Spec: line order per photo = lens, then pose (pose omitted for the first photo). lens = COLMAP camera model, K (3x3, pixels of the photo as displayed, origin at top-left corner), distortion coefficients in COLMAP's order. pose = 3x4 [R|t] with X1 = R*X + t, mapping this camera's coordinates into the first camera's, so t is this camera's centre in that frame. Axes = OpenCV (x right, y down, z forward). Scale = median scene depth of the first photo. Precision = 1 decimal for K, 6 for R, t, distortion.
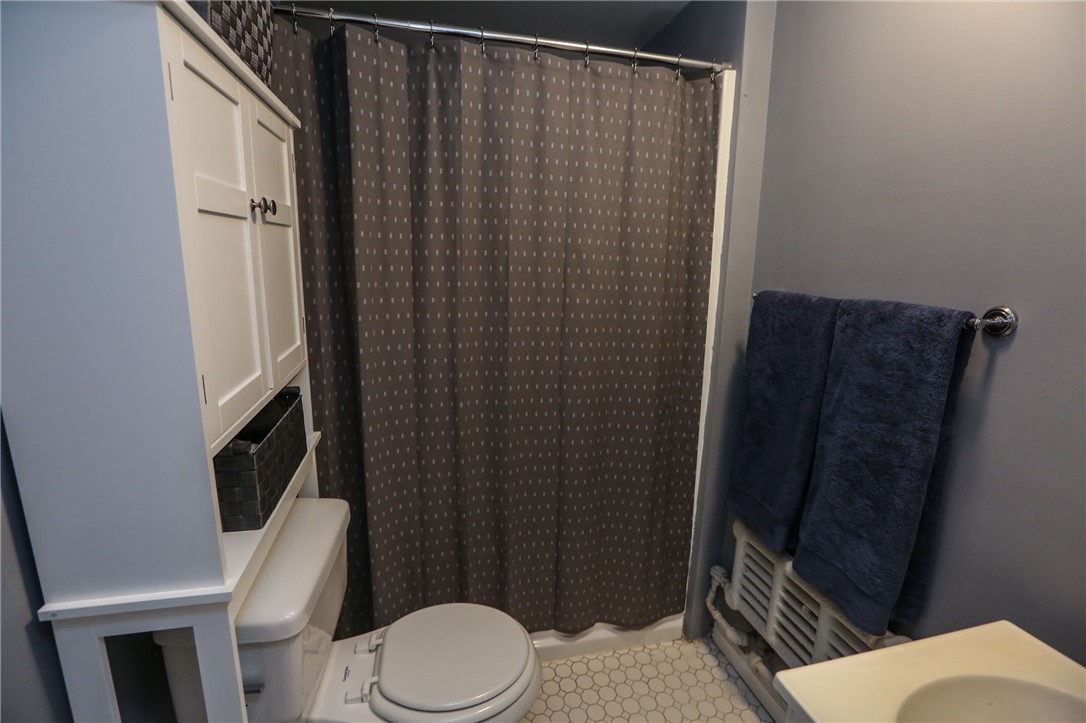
lens RADIAL K [[491.1, 0, 543.2], [0, 491.1, 357.9], [0, 0, 1]] dist [-0.059475, 0.020463]
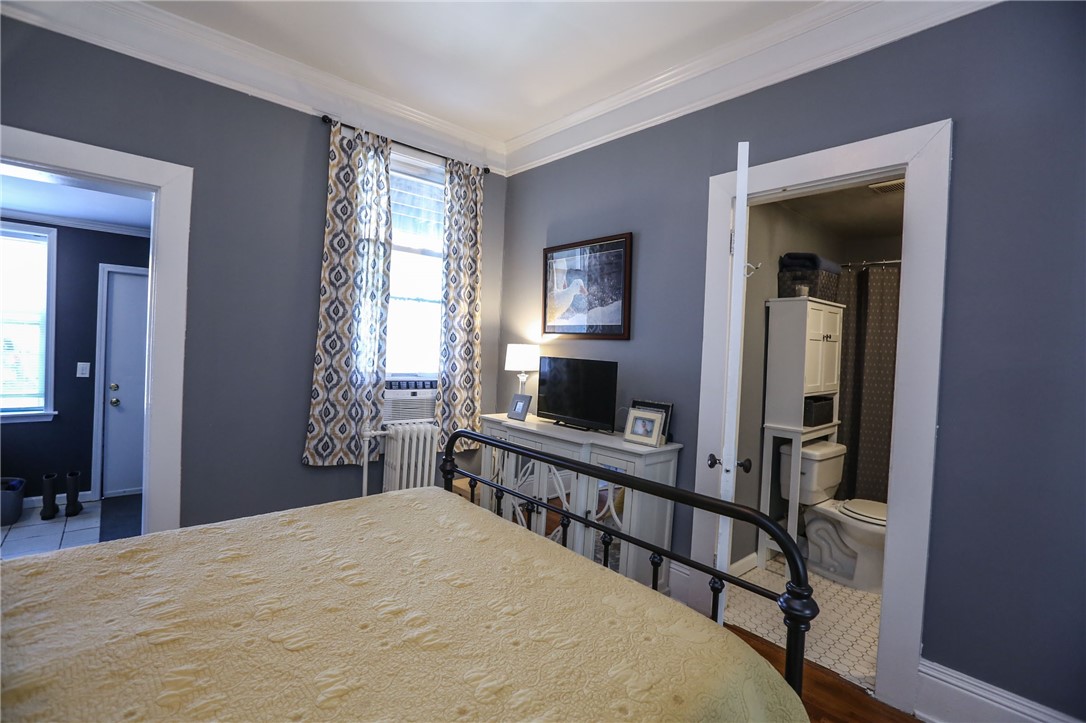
lens RADIAL K [[491.1, 0, 543.2], [0, 491.1, 357.9], [0, 0, 1]] dist [-0.059475, 0.020463]
pose [[0.465227, 0.012605, -0.885101, 1.399044], [-0.203432, 0.974658, -0.093048, 0.518444], [0.861498, 0.223346, 0.456002, -2.095779]]
